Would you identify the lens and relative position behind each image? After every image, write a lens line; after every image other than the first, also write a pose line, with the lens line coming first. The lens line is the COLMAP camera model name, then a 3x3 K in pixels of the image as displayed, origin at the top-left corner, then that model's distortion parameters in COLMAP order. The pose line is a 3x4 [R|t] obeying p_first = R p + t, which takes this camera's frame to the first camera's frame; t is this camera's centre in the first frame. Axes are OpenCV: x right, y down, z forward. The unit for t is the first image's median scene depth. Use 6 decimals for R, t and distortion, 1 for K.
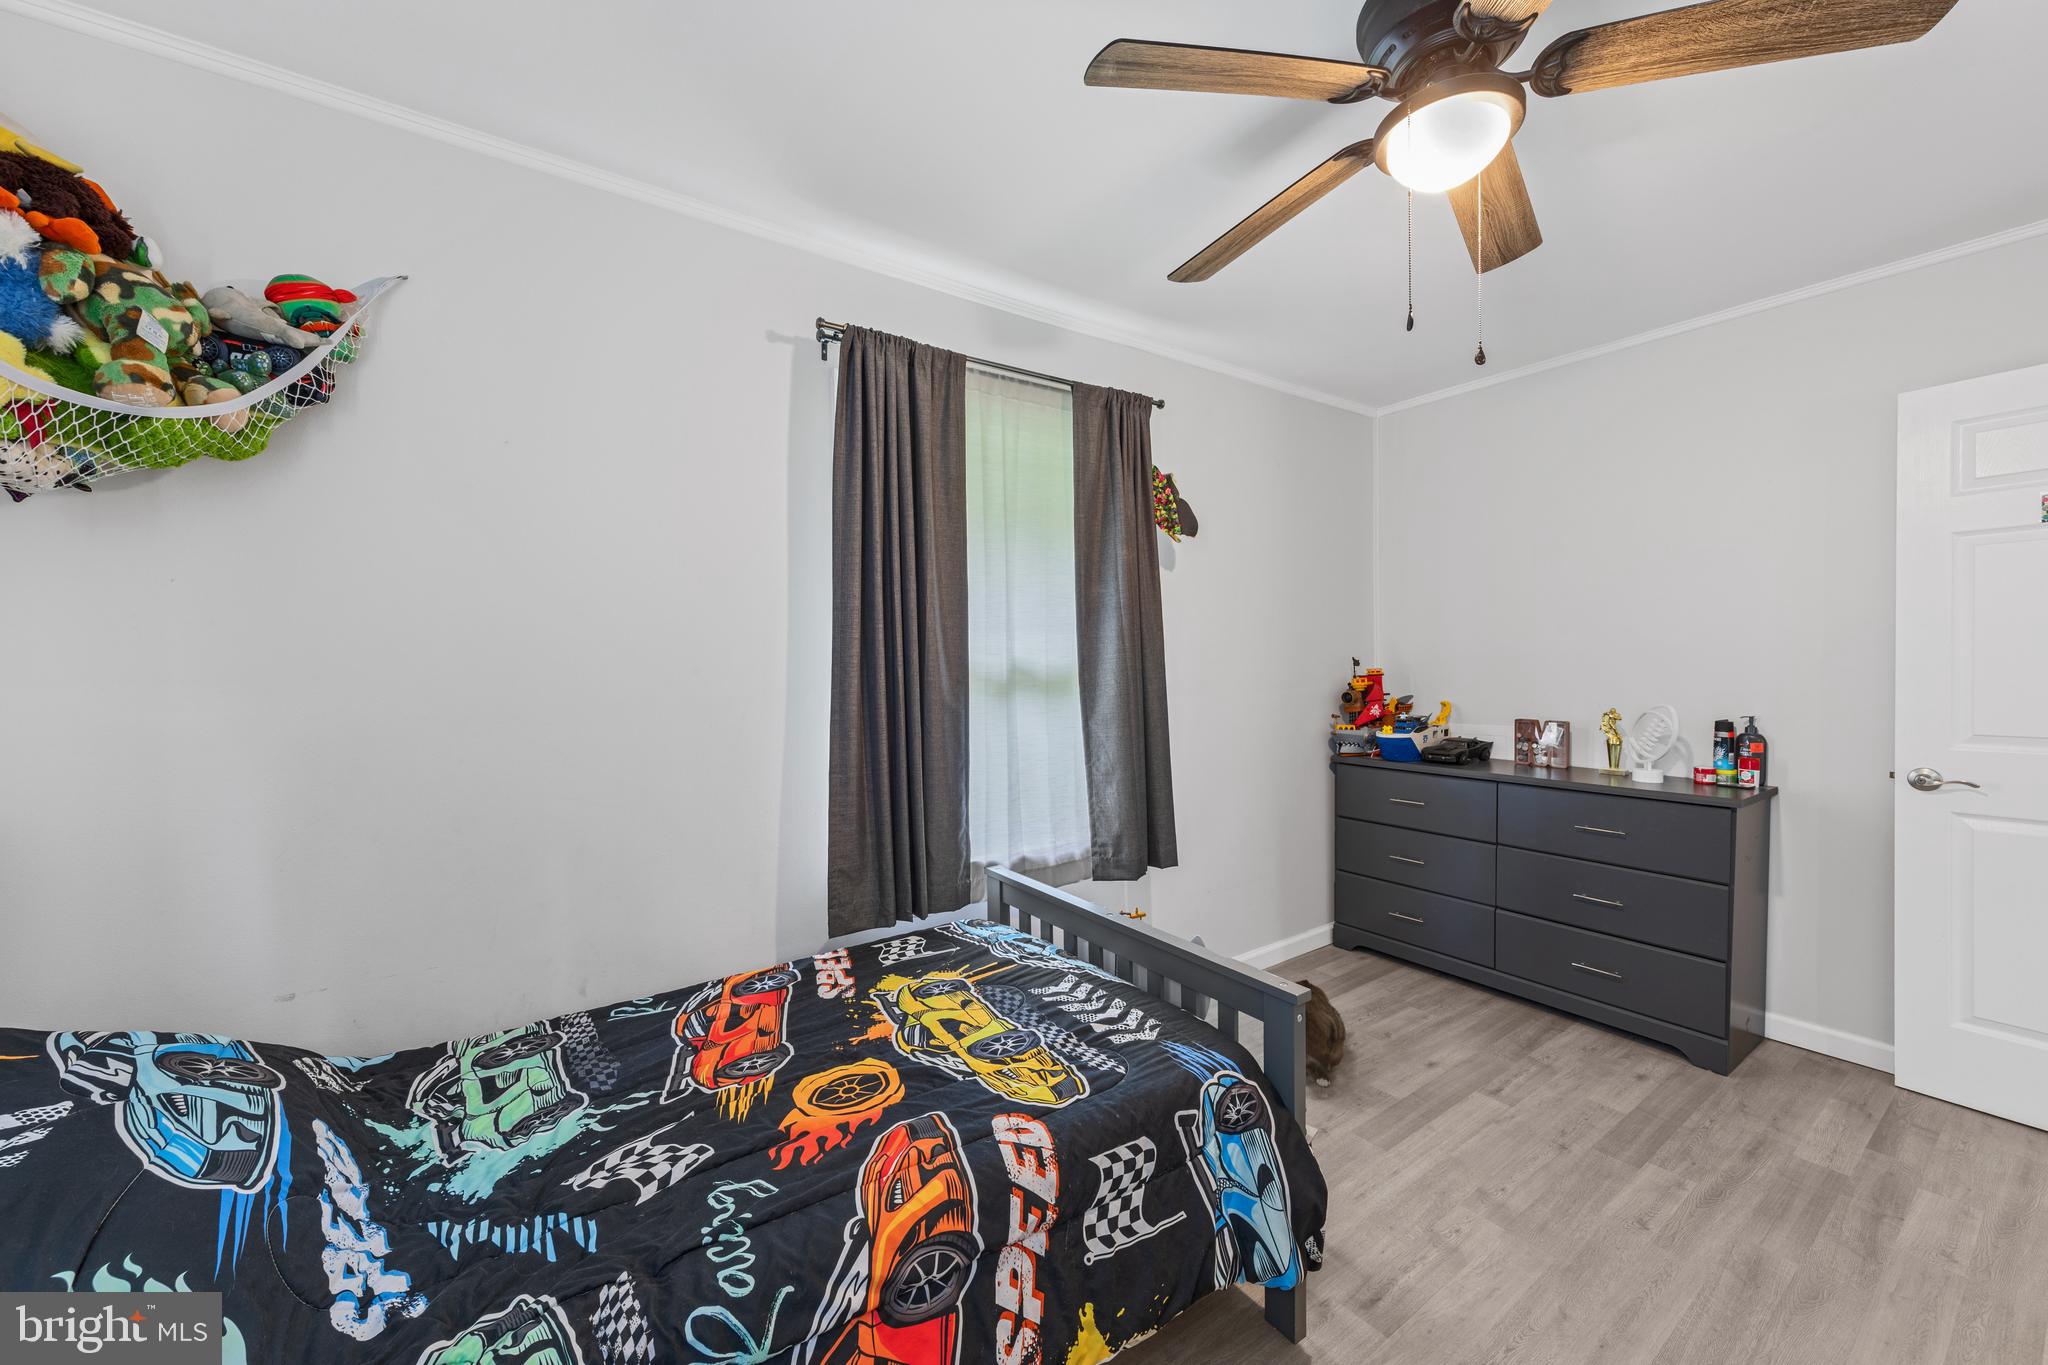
lens RADIAL K [[785.8, 0, 1031.1], [0, 785.8, 669.2], [0, 0, 1]] dist [0.003372, 0.000173]
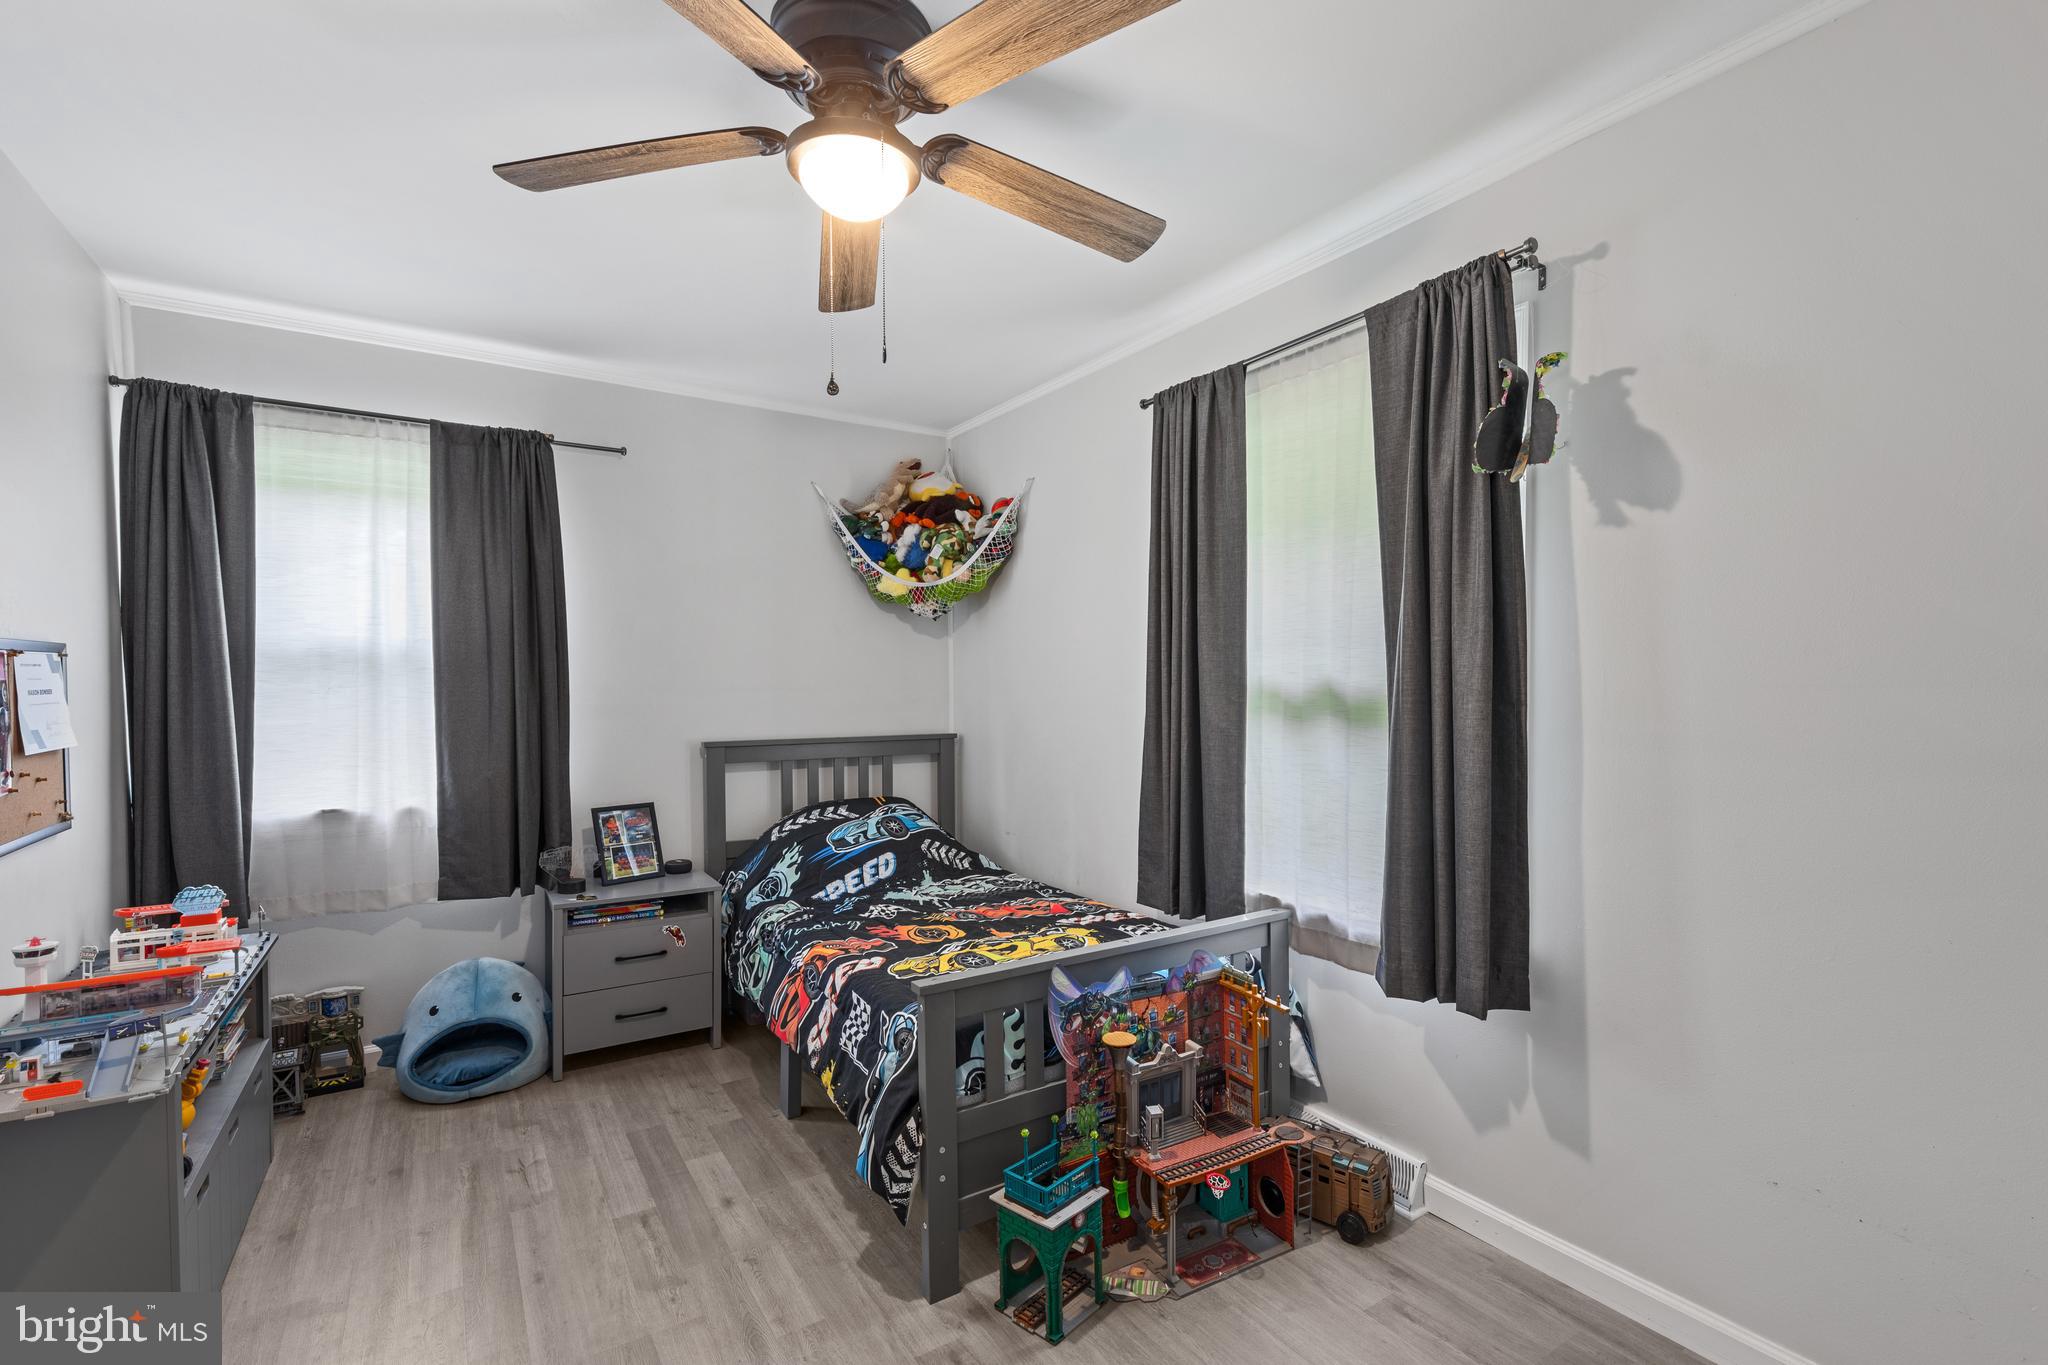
lens RADIAL K [[923.0, 0, 1030.4], [0, 923.0, 701.3], [0, 0, 1]] dist [0.005518, -0.000057]
pose [[-0.042726, 0.034680, -0.998485, 0.999903], [-0.005472, 0.999374, 0.034945, -0.021620], [0.999072, 0.006957, -0.042509, 0.744955]]
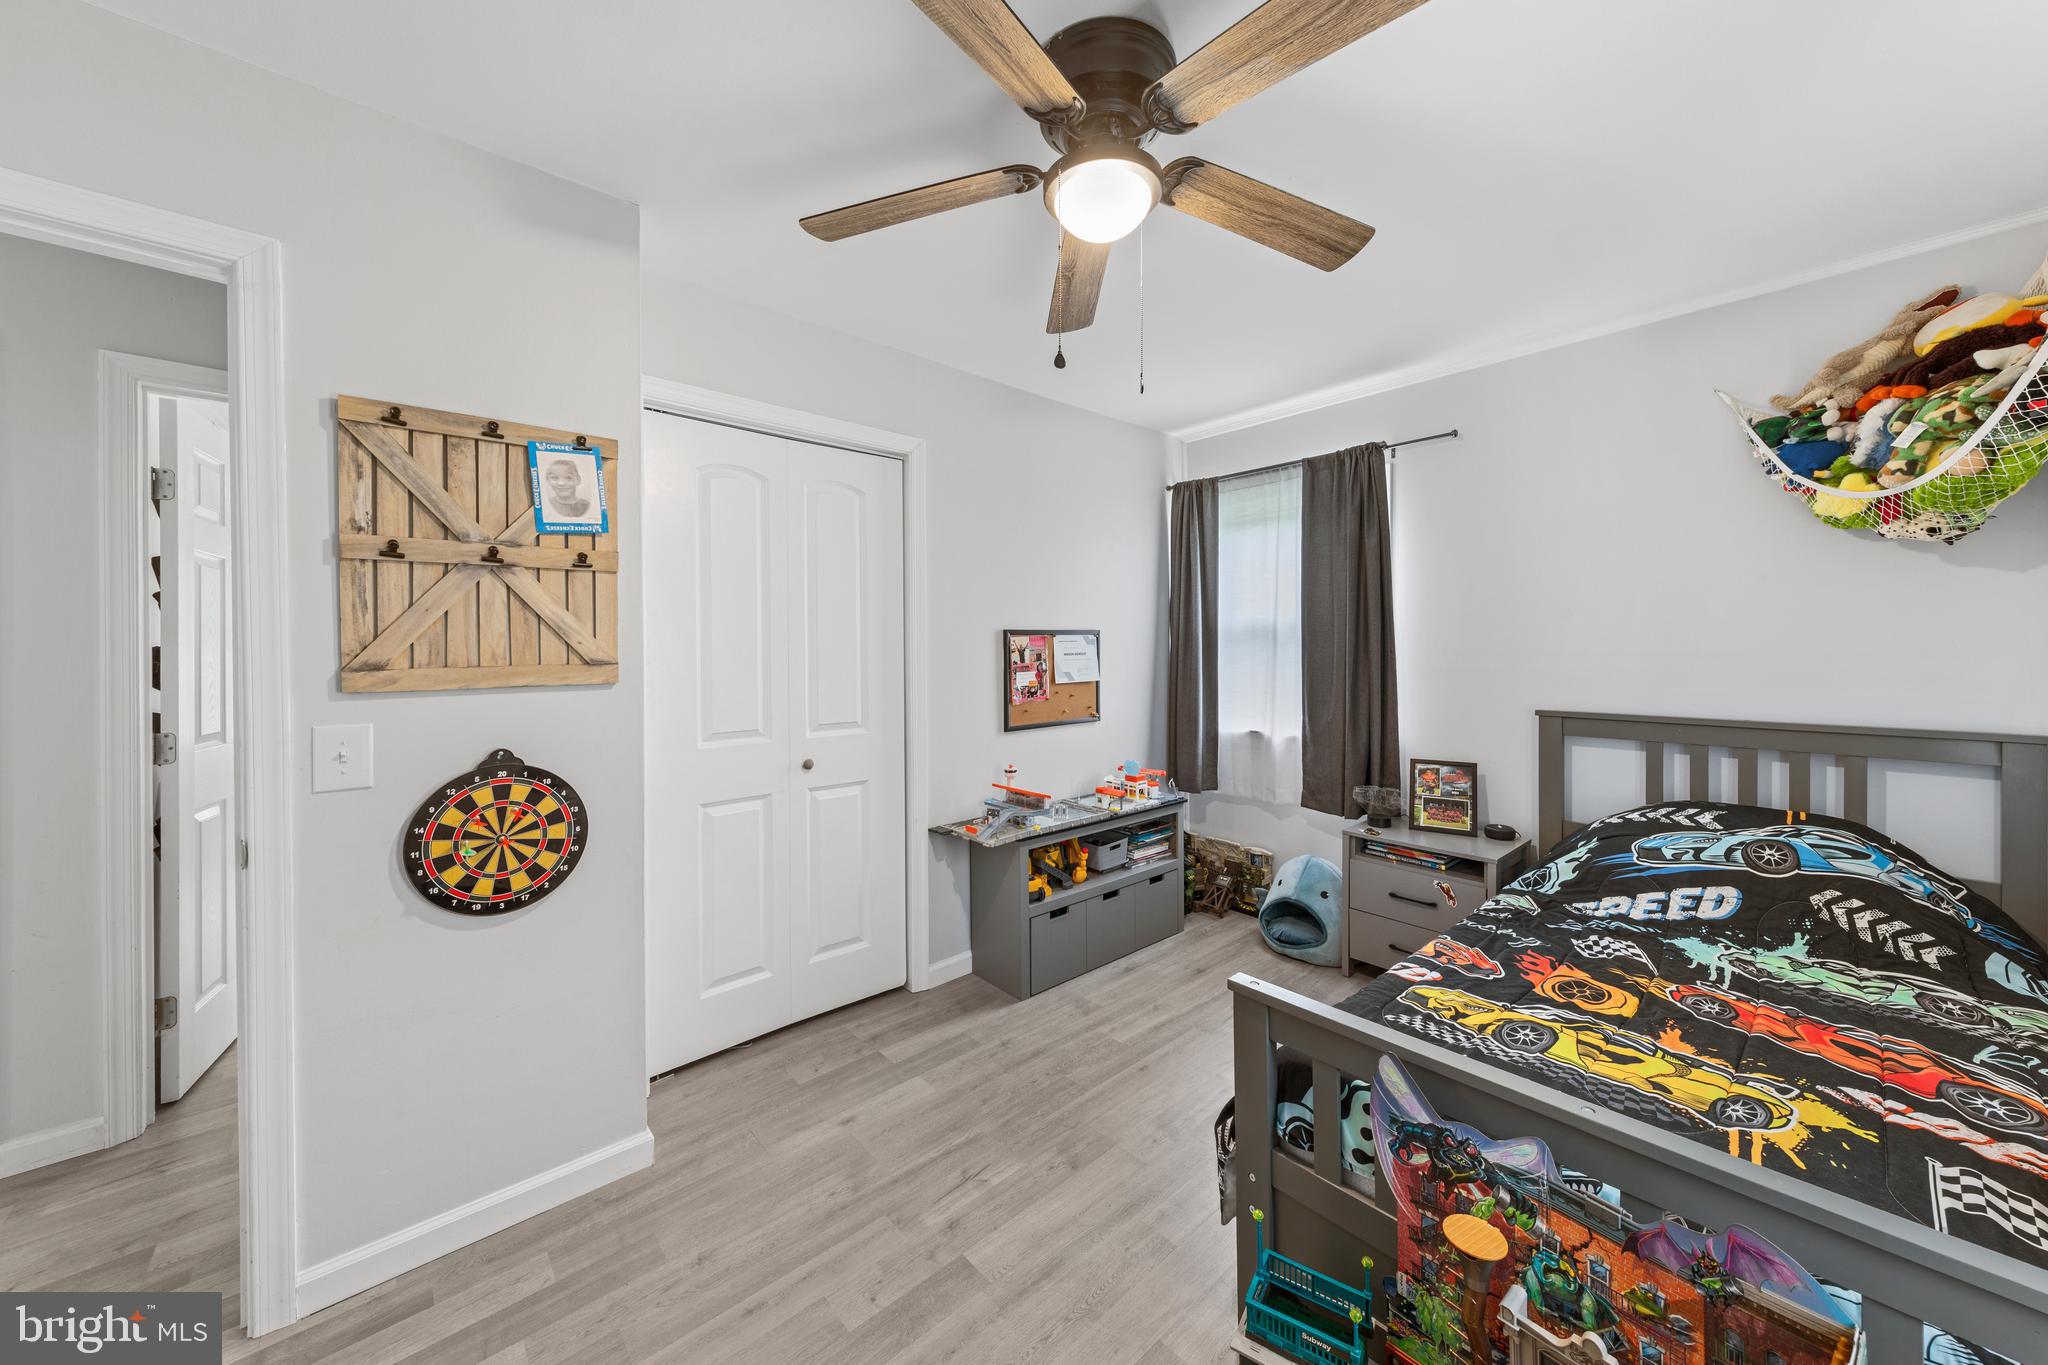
lens RADIAL K [[721.7, 0, 1022.9], [0, 721.7, 647.2], [0, 0, 1]] dist [0.002132, -0.000336]
pose [[-0.994228, 0.021093, -0.105190, 0.438306], [0.020272, 0.999755, 0.008868, -0.023375], [0.105351, 0.006684, -0.994413, 1.177722]]
